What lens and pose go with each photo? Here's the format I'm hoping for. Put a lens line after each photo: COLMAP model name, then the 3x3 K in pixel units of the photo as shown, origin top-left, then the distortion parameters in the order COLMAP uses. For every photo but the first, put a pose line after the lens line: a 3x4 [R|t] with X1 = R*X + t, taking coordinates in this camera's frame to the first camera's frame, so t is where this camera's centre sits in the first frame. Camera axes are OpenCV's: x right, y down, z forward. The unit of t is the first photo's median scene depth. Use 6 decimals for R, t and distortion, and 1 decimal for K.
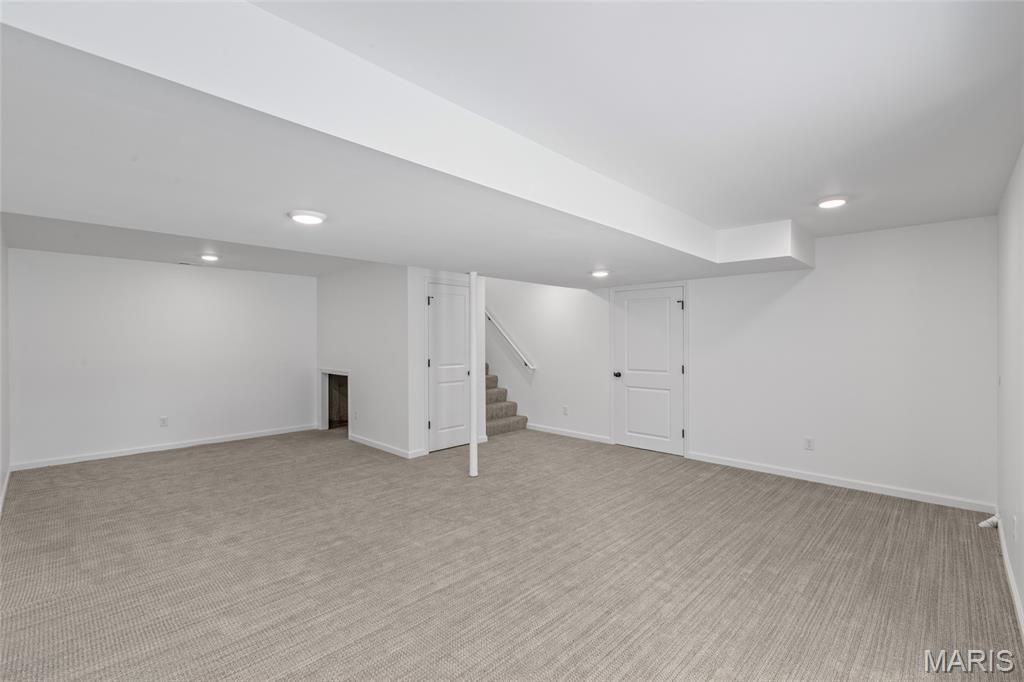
lens RADIAL K [[457.9, 0, 510.5], [0, 457.9, 338.4], [0, 0, 1]] dist [-0.011479, 0.000612]
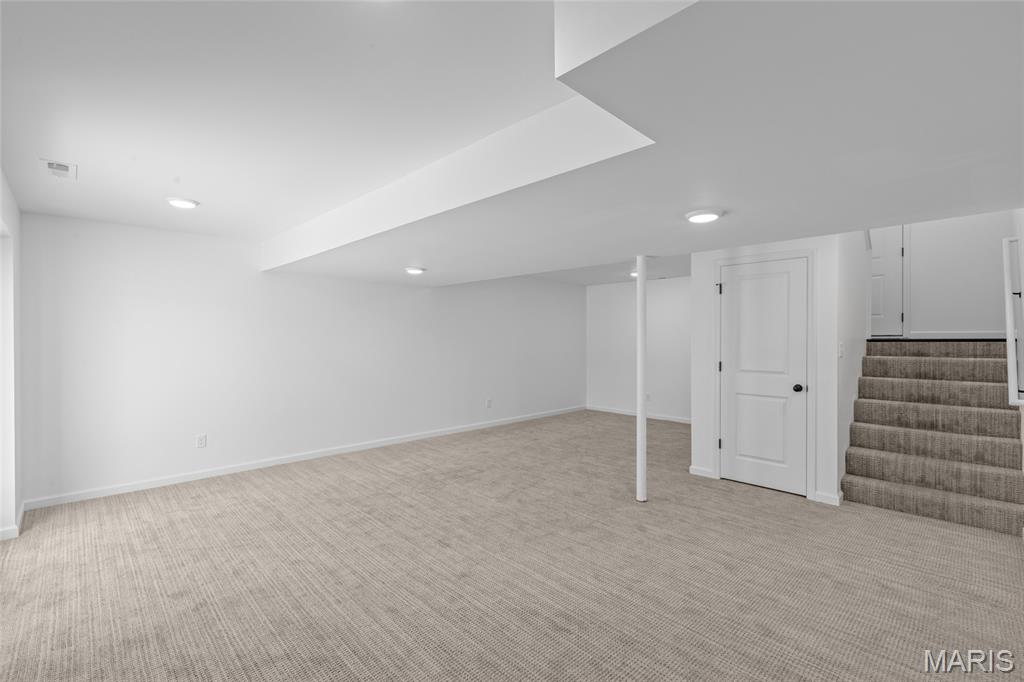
lens RADIAL K [[457.9, 0, 510.6], [0, 457.9, 337.8], [0, 0, 1]] dist [-0.011479, 0.000612]
pose [[-0.029369, 0.010231, -0.999516, 0.932840], [-0.001647, 0.999946, 0.010283, -0.005698], [0.999567, 0.001949, -0.029350, 0.966309]]
